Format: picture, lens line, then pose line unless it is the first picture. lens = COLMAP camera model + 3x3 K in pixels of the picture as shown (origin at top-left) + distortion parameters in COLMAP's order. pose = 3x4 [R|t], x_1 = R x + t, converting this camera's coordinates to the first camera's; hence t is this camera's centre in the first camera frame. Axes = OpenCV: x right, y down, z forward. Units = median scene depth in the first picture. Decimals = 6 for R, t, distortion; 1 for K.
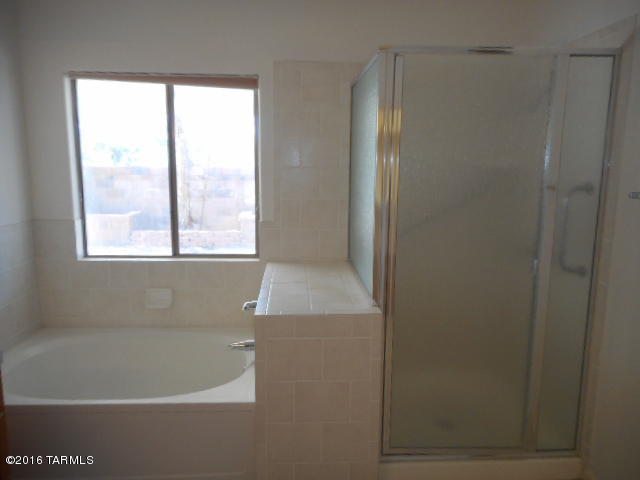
lens RADIAL K [[481.9, 0, 319.8], [0, 481.9, 240.3], [0, 0, 1]] dist [0.011527, -0.003327]
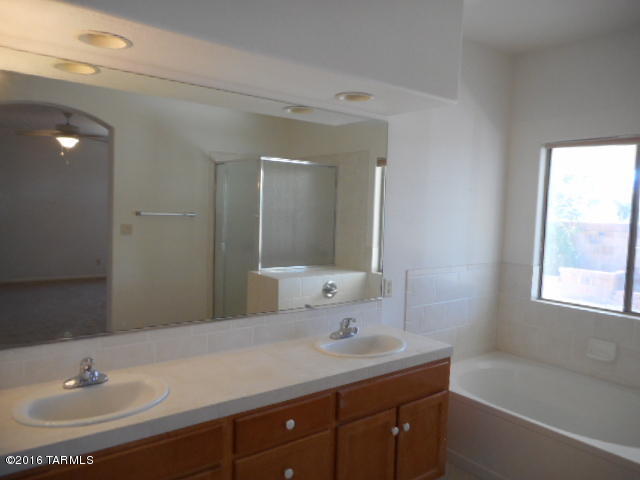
lens RADIAL K [[481.9, 0, 319.9], [0, 481.9, 240.3], [0, 0, 1]] dist [0.011527, -0.003327]
pose [[0.576349, 0.059704, -0.815020, 0.141016], [-0.152118, 0.987735, -0.035215, 0.015996], [0.802921, 0.144275, 0.578362, -0.102808]]
